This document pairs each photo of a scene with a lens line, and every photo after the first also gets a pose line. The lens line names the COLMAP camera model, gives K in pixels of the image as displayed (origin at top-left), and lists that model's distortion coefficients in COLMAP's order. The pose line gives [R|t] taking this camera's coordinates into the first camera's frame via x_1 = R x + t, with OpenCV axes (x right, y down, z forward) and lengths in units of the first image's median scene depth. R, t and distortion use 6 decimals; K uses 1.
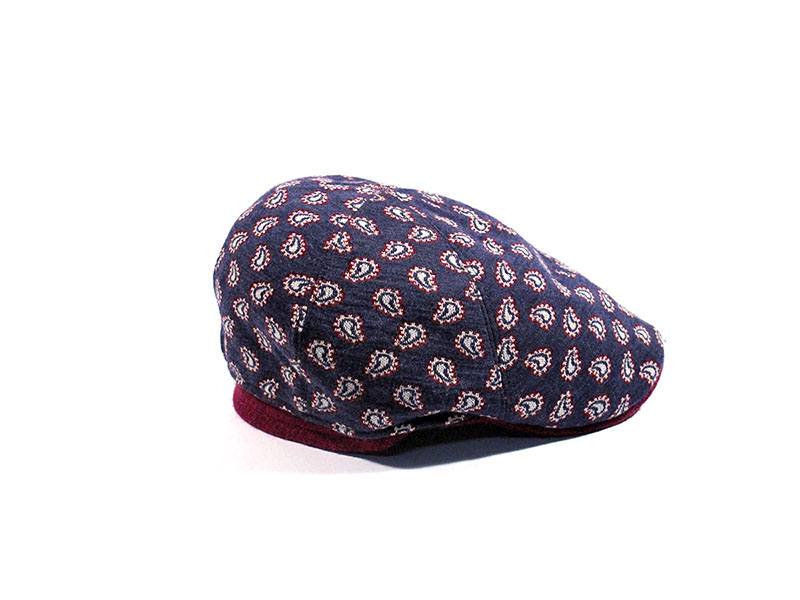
lens RADIAL K [[1147.1, 0, 403.0], [0, 1147.1, 298.9], [0, 0, 1]] dist [-0.085932, 0.000000]
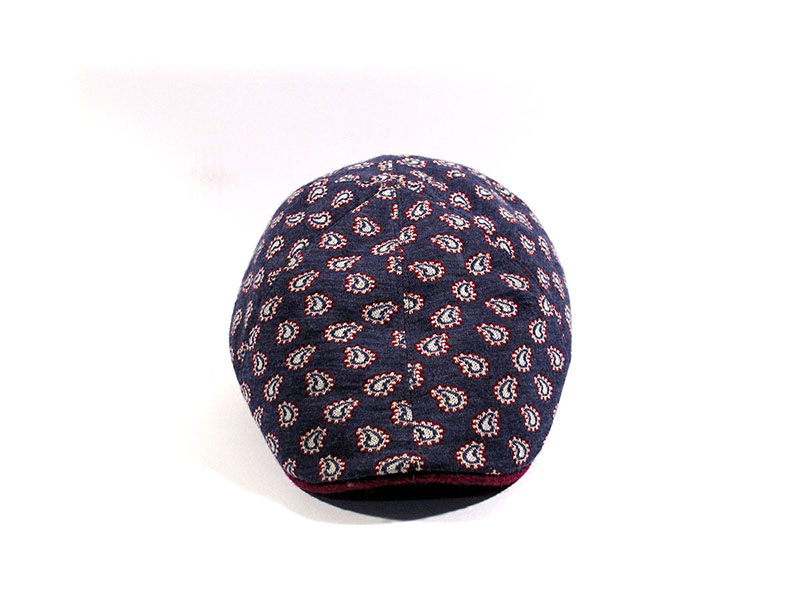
lens RADIAL K [[1147.1, 0, 414.9], [0, 1147.1, 330.9], [0, 0, 1]] dist [-0.085932, 0.000000]
pose [[-0.015252, 0.399539, -0.916589, 1.053293], [-0.311483, 0.869182, 0.384058, -0.410951], [0.950129, 0.291360, 0.111193, 1.022209]]
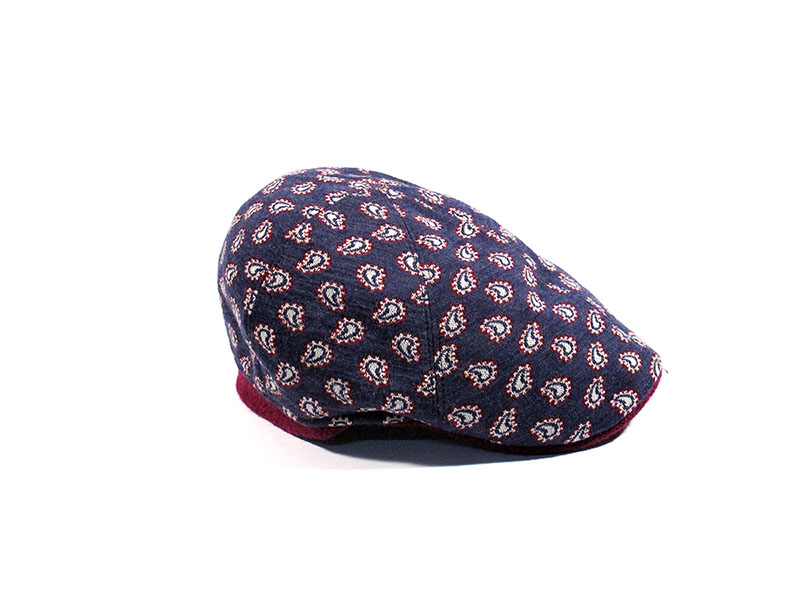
lens RADIAL K [[1147.1, 0, 397.3], [0, 1147.1, 300.7], [0, 0, 1]] dist [-0.085932, 0.000000]
pose [[0.945026, 0.114447, -0.306312, 0.347797], [-0.109460, 0.993428, 0.033472, -0.032662], [0.308129, 0.001897, 0.951343, 0.046733]]
